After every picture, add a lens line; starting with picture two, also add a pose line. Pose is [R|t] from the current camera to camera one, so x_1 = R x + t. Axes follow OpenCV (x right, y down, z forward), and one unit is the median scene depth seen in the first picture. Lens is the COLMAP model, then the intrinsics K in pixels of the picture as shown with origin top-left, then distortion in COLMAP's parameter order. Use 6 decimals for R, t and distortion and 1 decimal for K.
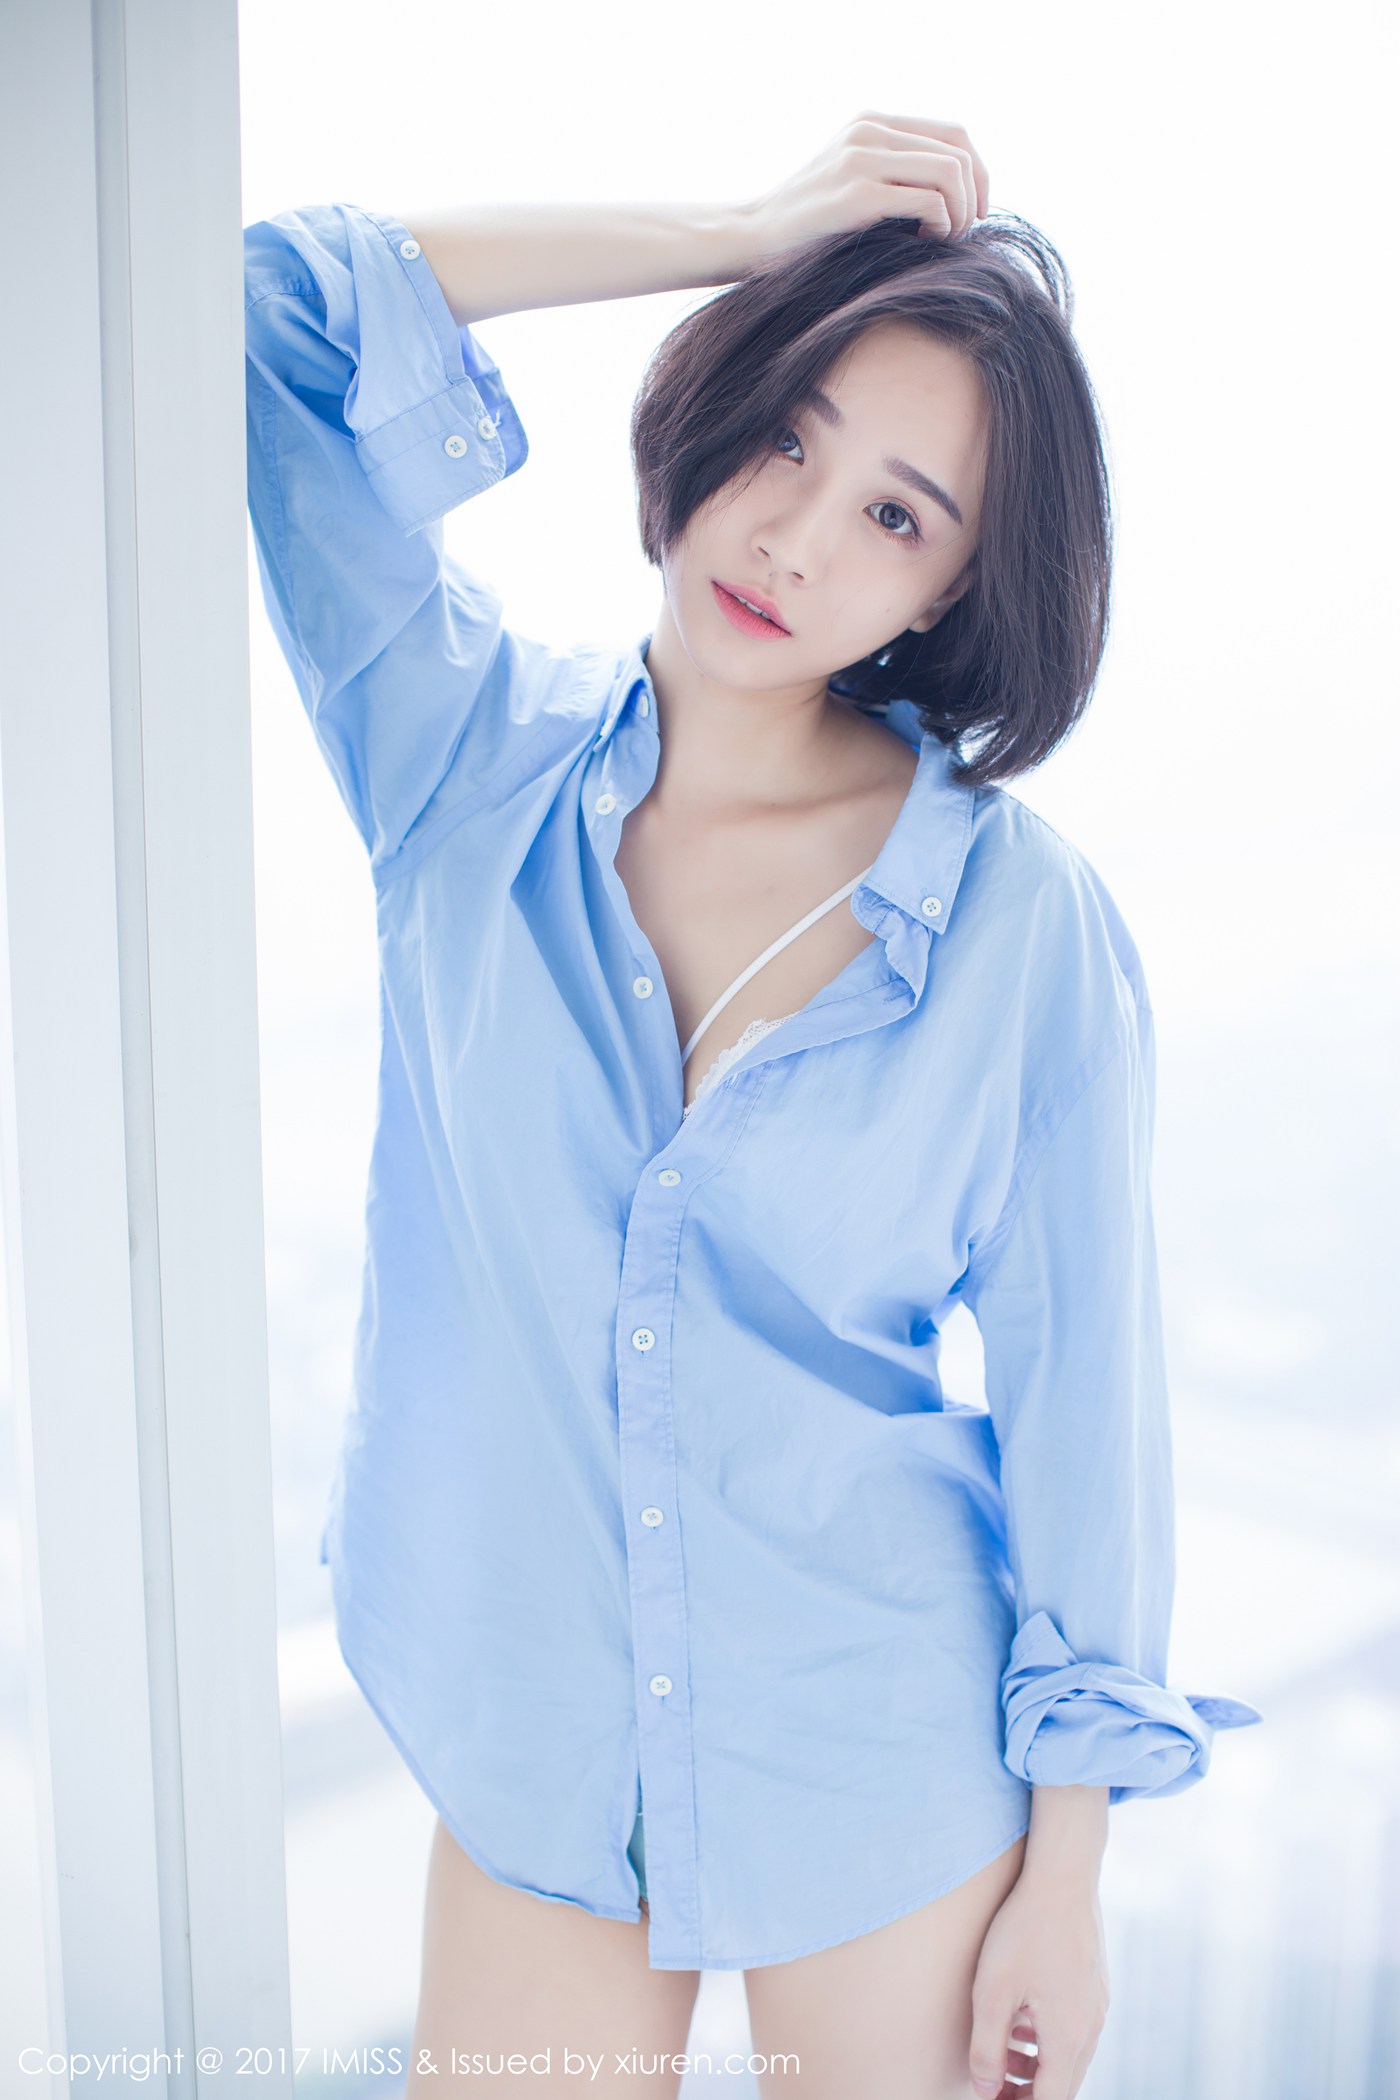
lens RADIAL K [[3231.8, 0, 700.0], [0, 3231.8, 1050.0], [0, 0, 1]] dist [-0.124598, 0.057847]
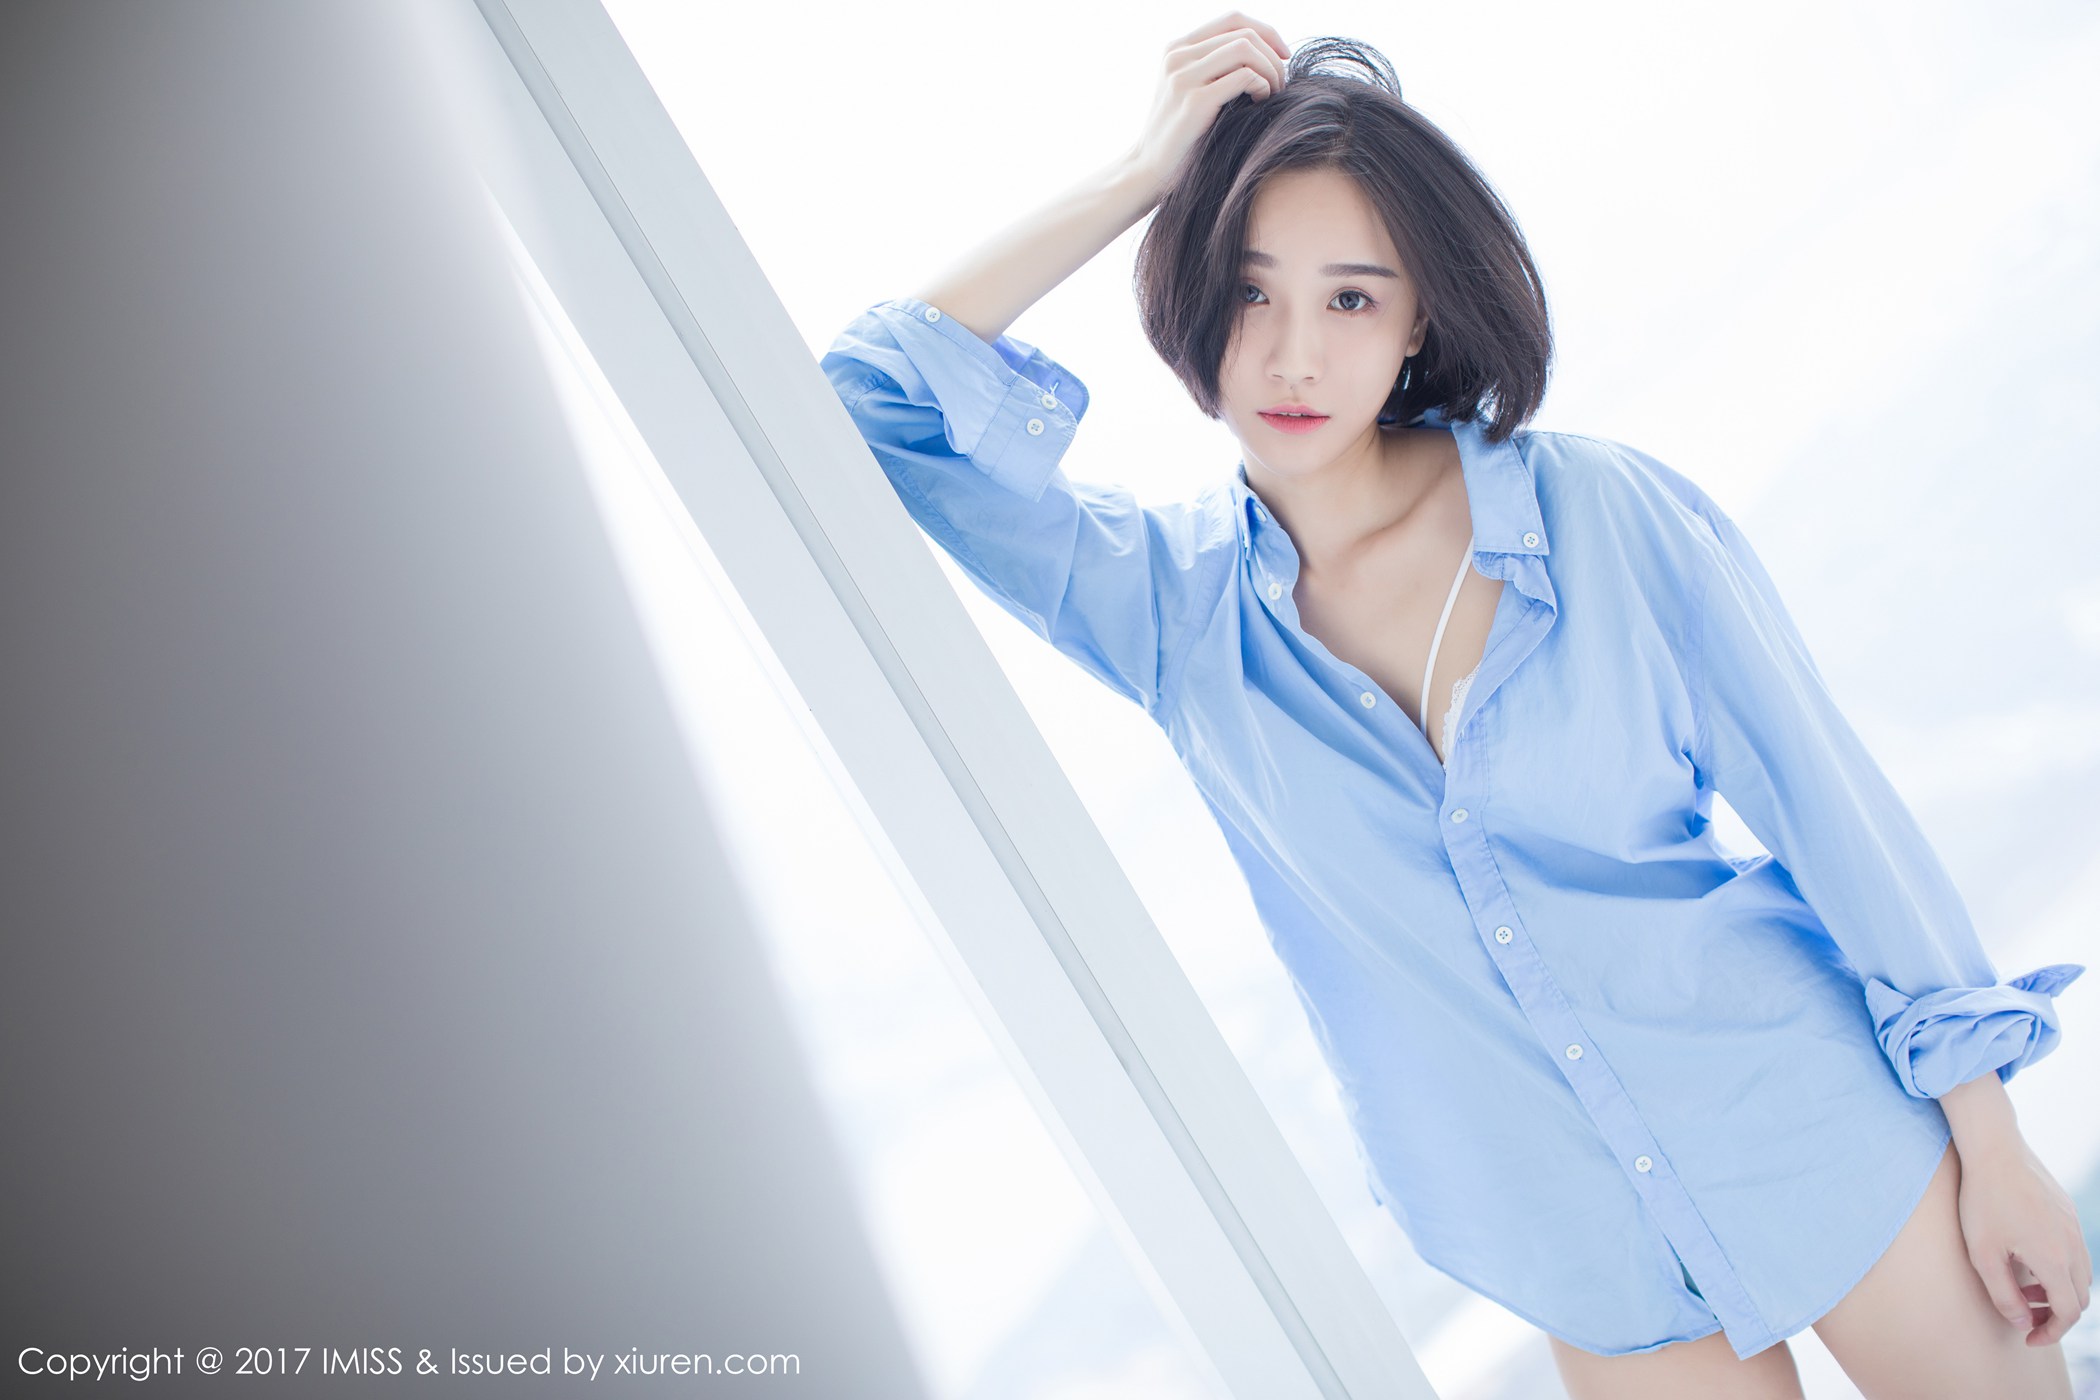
lens RADIAL K [[3231.8, 0, 1050.0], [0, 3231.8, 700.0], [0, 0, 1]] dist [-0.124598, 0.057847]
pose [[0.850606, -0.486942, -0.198386, 0.132756], [0.491874, 0.870246, -0.027062, -0.048189], [0.185822, -0.074562, 0.979750, -0.300272]]
